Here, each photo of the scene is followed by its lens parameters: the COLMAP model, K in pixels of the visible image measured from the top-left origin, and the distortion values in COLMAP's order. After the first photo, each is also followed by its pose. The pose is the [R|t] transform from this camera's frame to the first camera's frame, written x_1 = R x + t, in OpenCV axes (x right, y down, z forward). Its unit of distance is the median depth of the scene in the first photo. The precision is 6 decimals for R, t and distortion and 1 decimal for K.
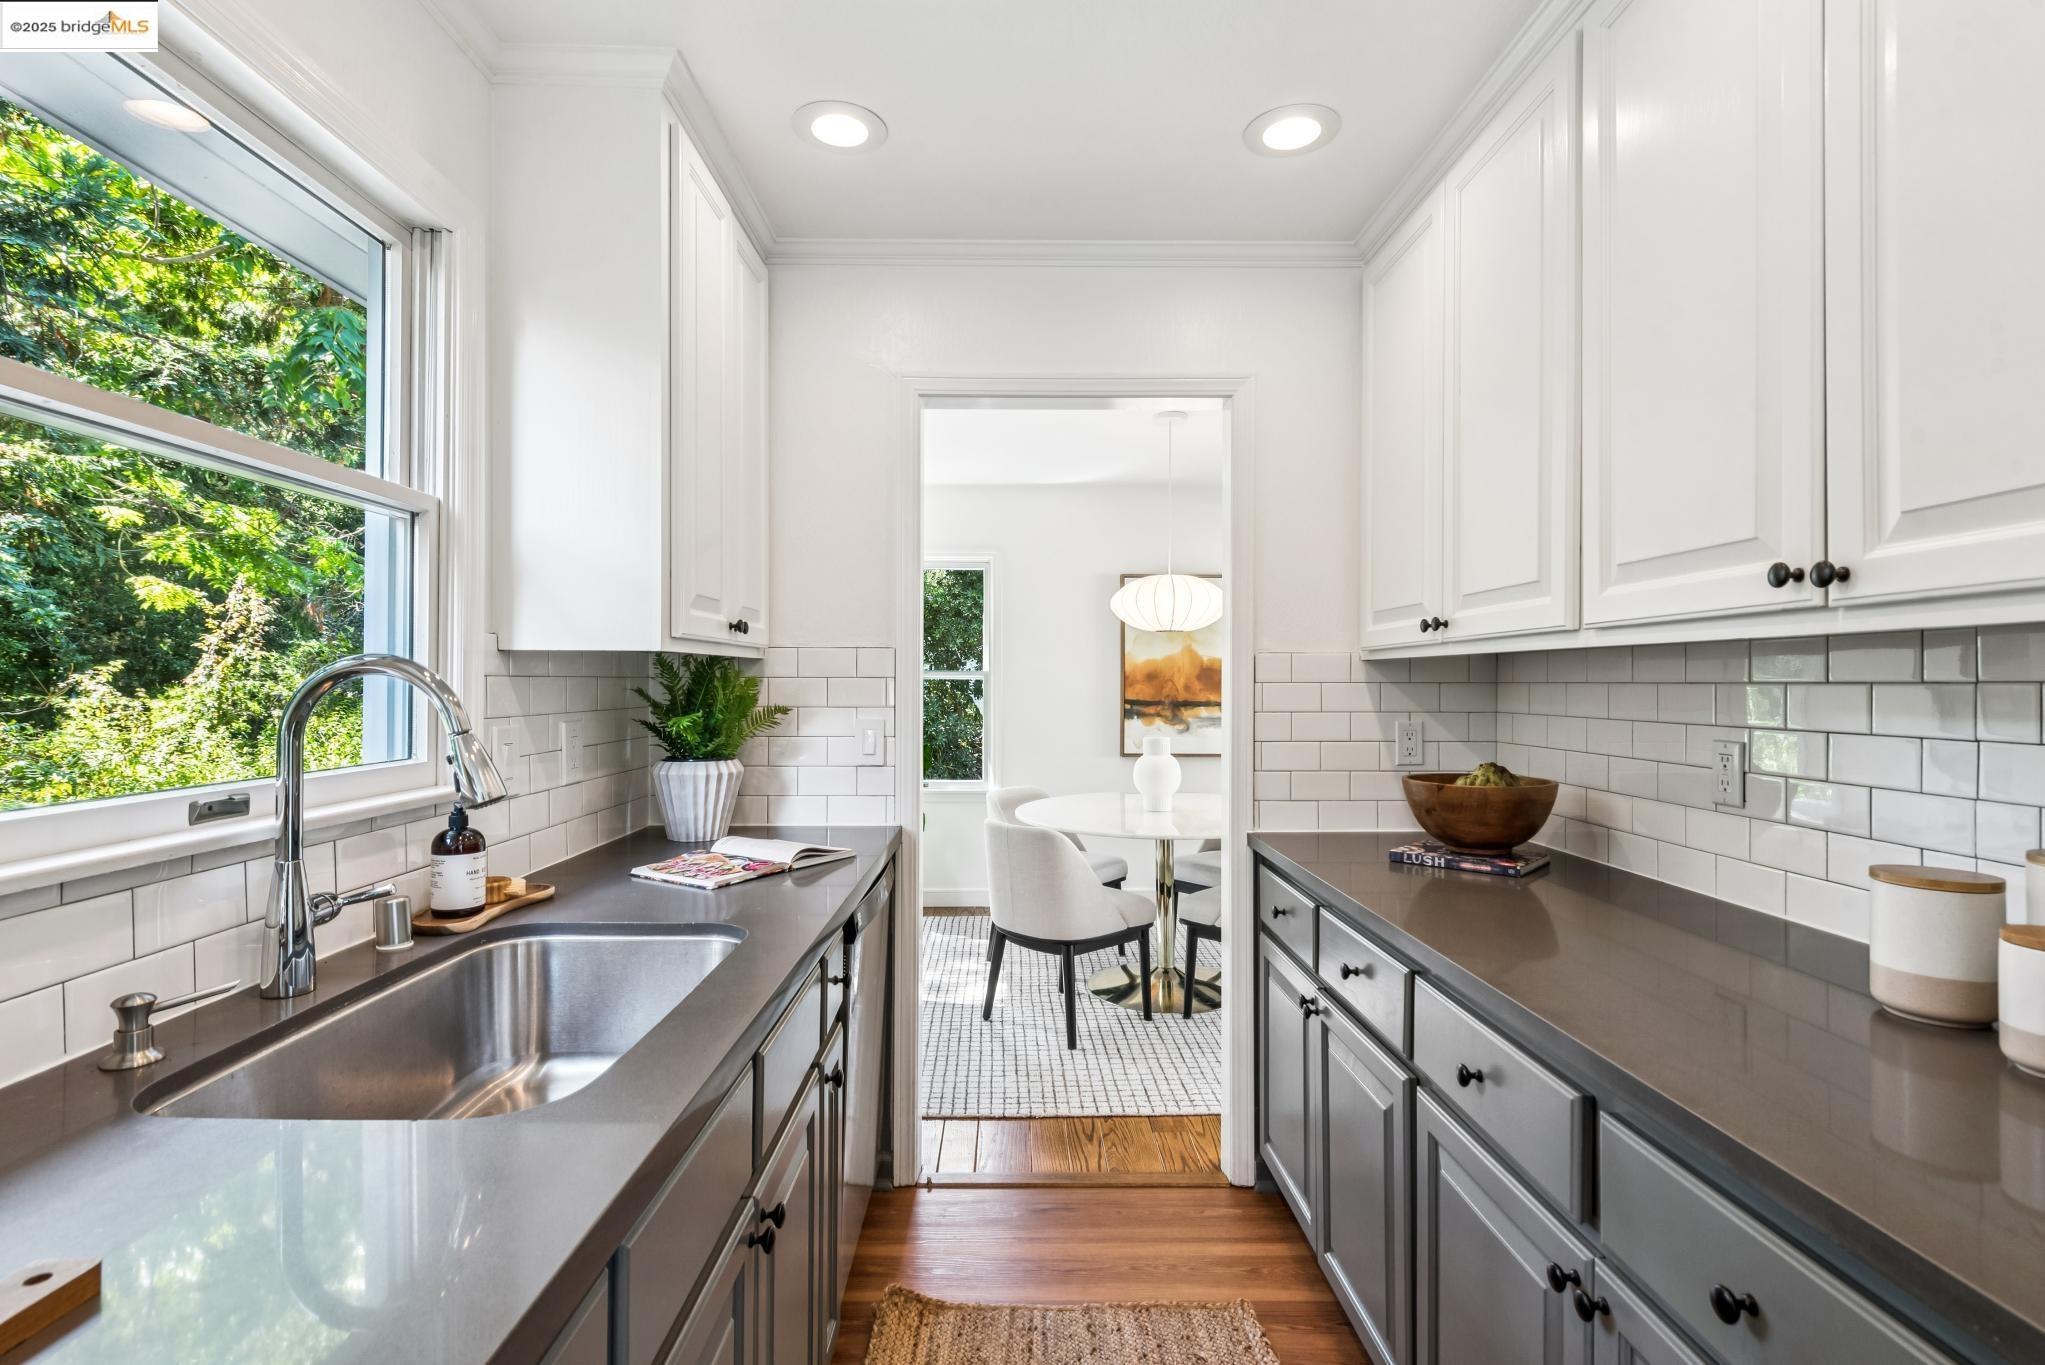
lens RADIAL K [[883.3, 0, 980.8], [0, 883.3, 674.1], [0, 0, 1]] dist [0.015960, -0.000133]
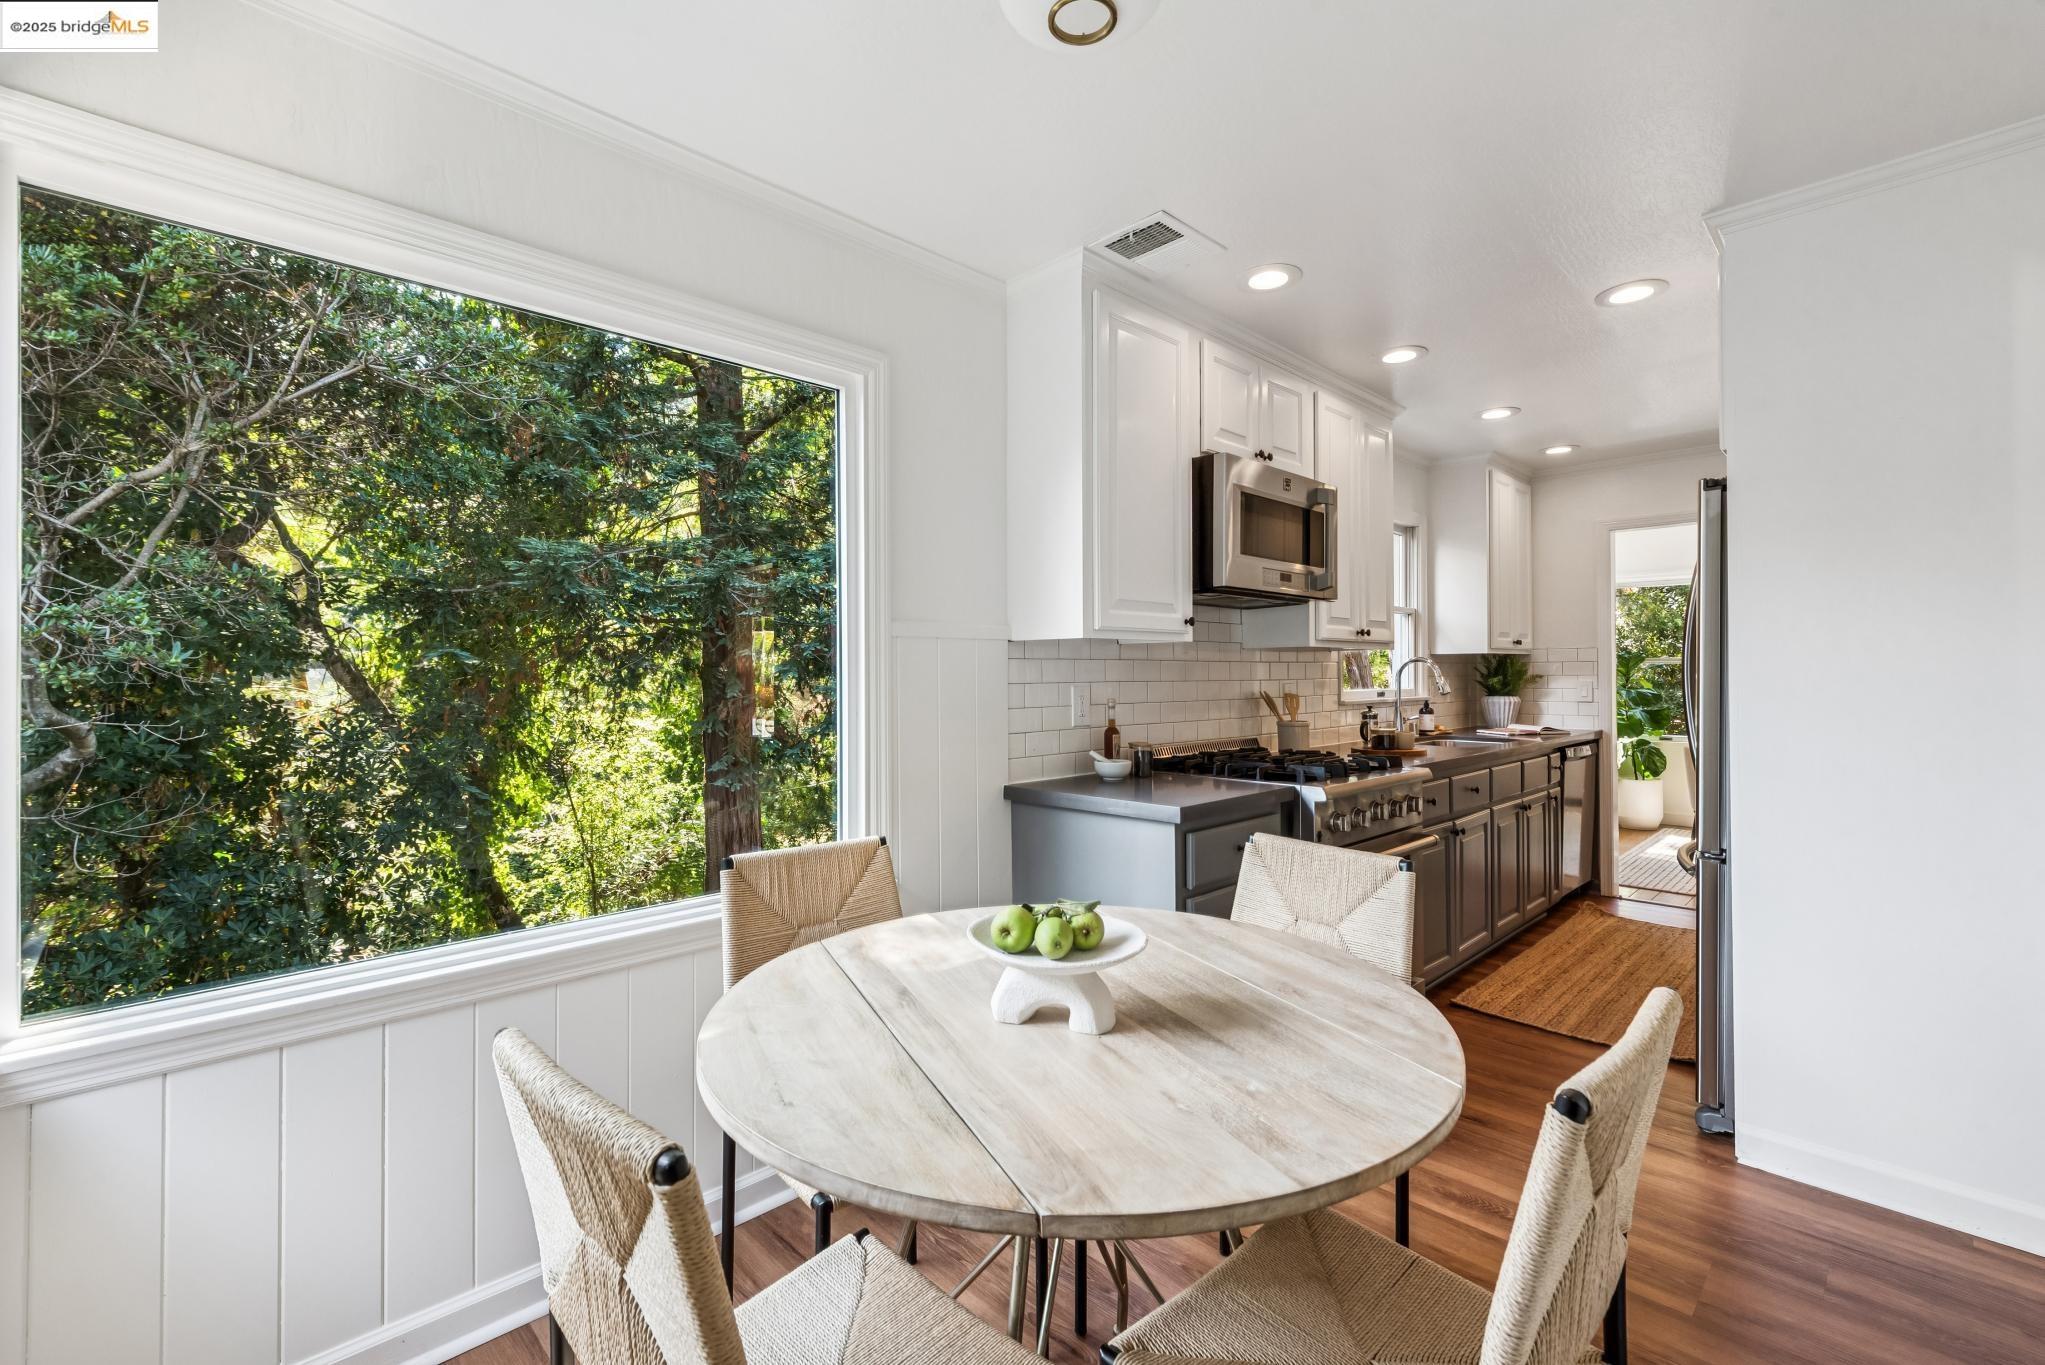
lens RADIAL K [[890.5, 0, 1029.4], [0, 890.5, 673.5], [0, 0, 1]] dist [0.008625, -0.000738]
pose [[0.710316, -0.008803, -0.703828, 0.468382], [0.013651, 0.999906, 0.001271, 0.012027], [0.703751, -0.010511, 0.710369, -1.585513]]
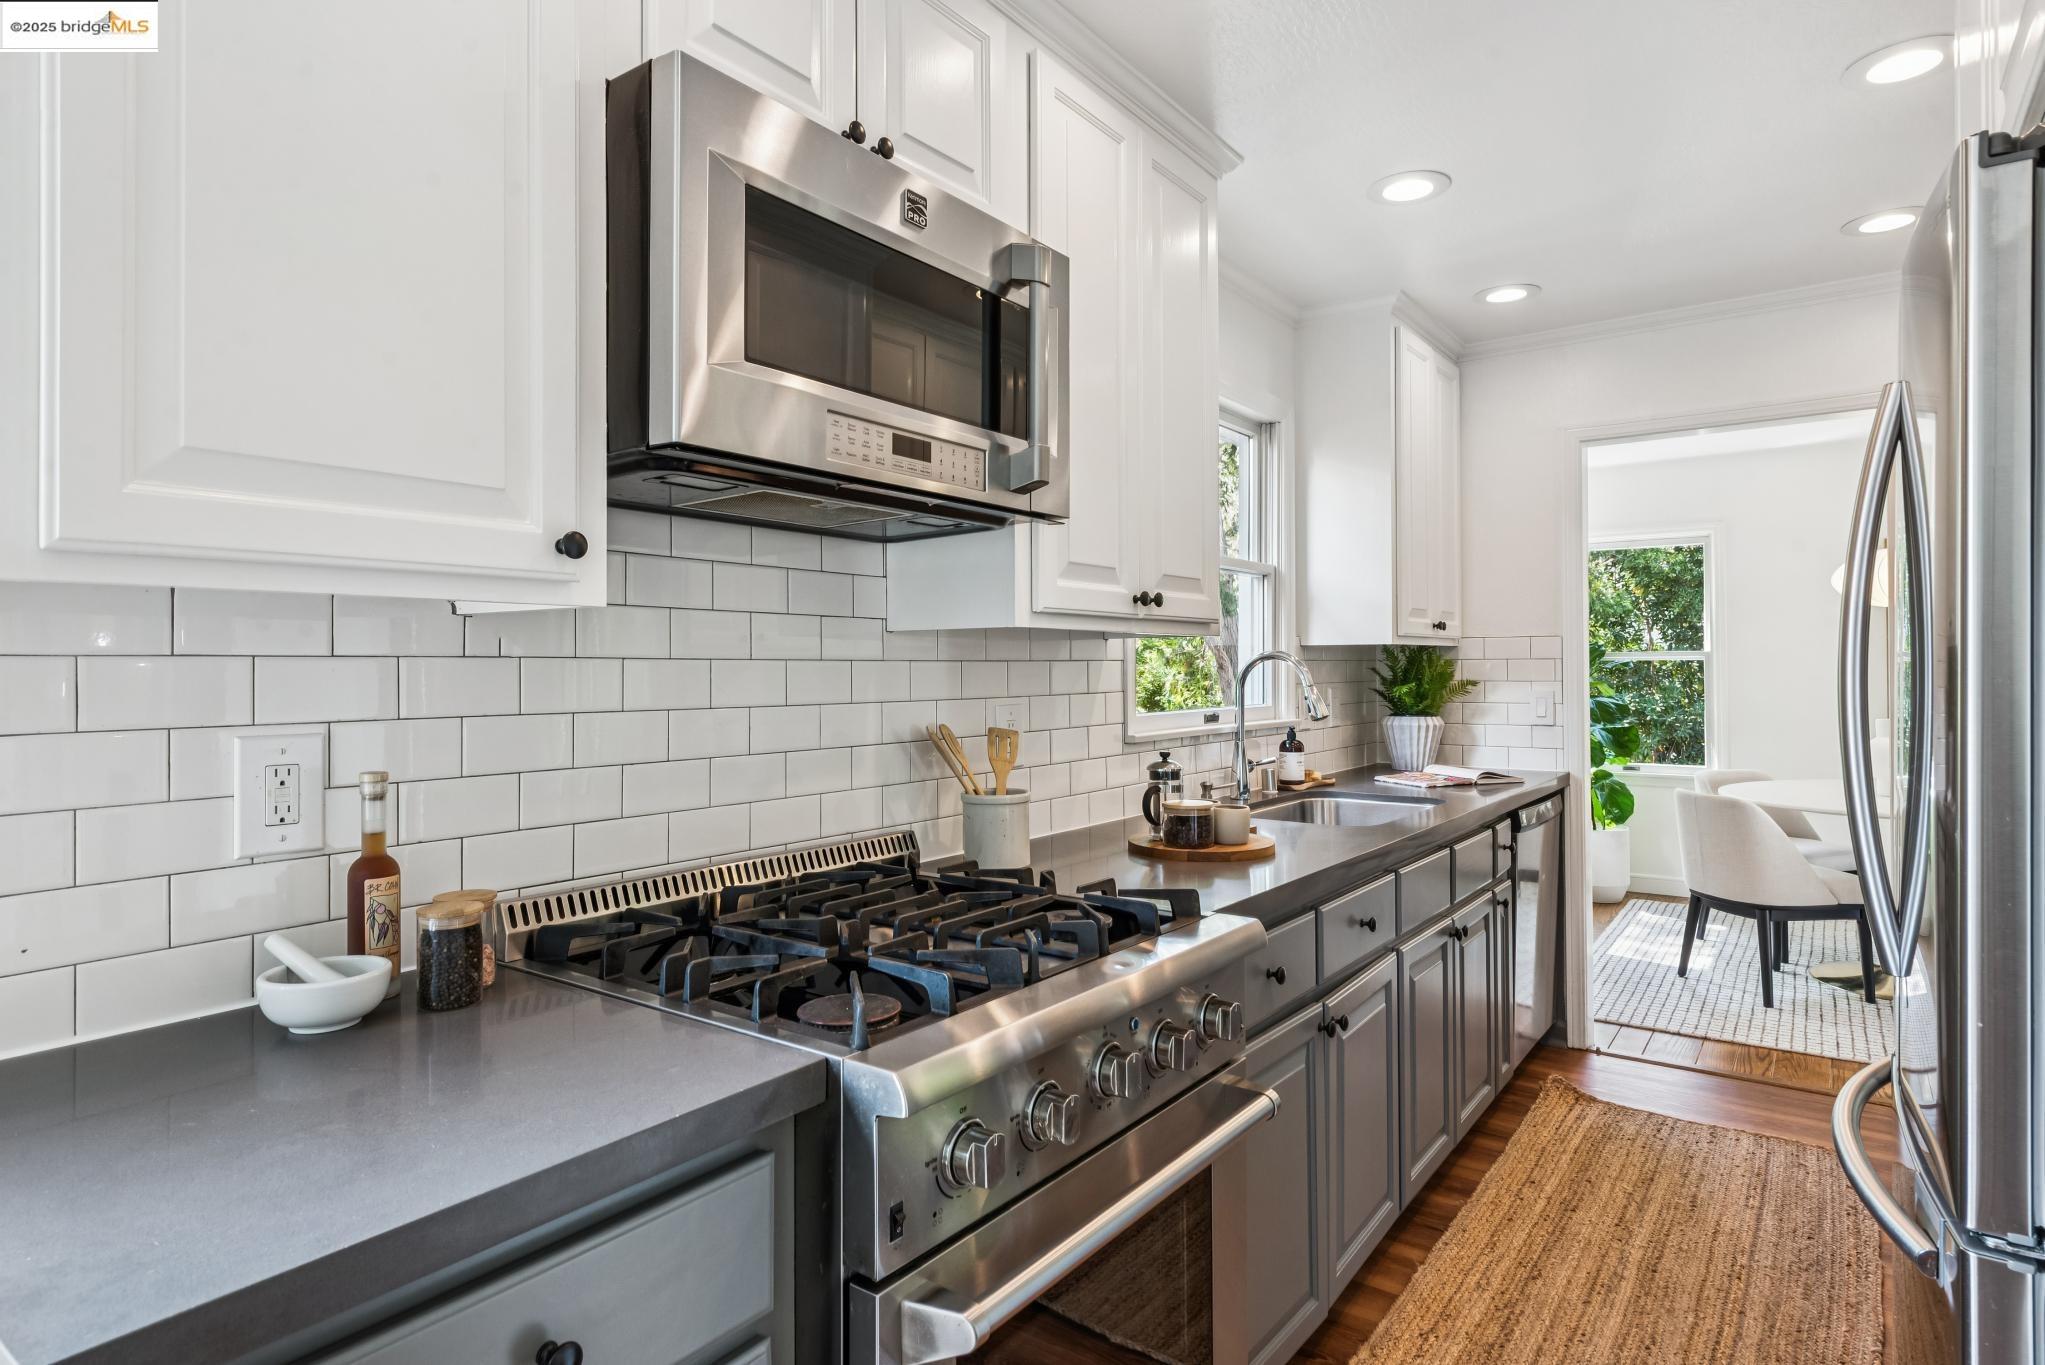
lens RADIAL K [[1085.0, 0, 1056.6], [0, 1085.0, 667.2], [0, 0, 1]] dist [0.027139, -0.023585]
pose [[0.821744, -0.009187, -0.569783, 0.212918], [0.013259, 0.999908, 0.002998, 0.002126], [0.569703, -0.010018, 0.821790, -0.774866]]
